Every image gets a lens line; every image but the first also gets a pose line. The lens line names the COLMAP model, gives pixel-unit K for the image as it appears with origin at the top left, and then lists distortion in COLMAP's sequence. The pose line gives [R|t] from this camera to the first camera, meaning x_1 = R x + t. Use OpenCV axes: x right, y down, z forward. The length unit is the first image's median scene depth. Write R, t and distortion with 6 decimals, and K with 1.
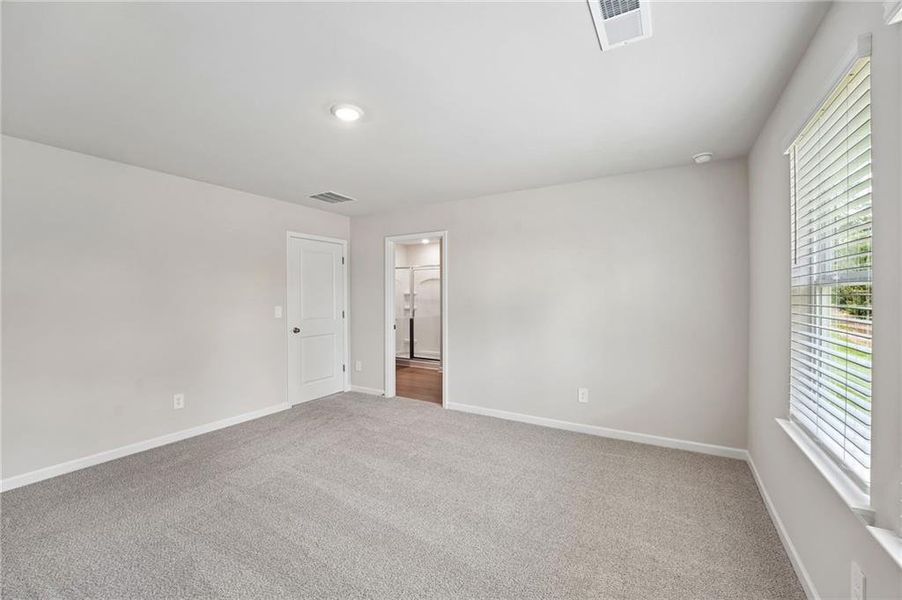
lens RADIAL K [[369.3, 0, 451.0], [0, 369.3, 301.2], [0, 0, 1]] dist [-0.015236, -0.000542]
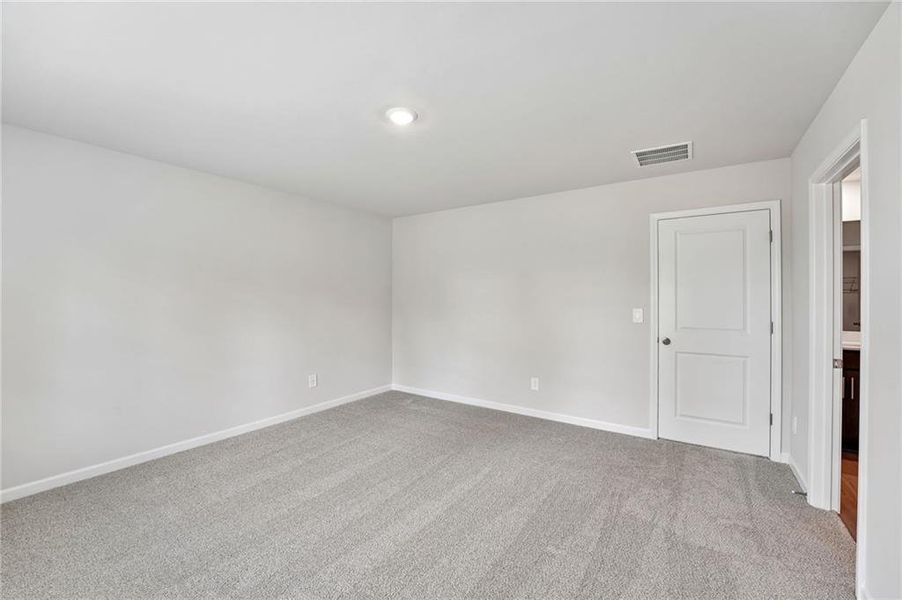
lens RADIAL K [[369.3, 0, 437.6], [0, 369.3, 299.4], [0, 0, 1]] dist [-0.015236, -0.000542]
pose [[-0.072337, 0.013053, -0.997295, 0.380787], [-0.011481, 0.999837, 0.013919, -0.013084], [0.997314, 0.012457, -0.072175, 0.609528]]
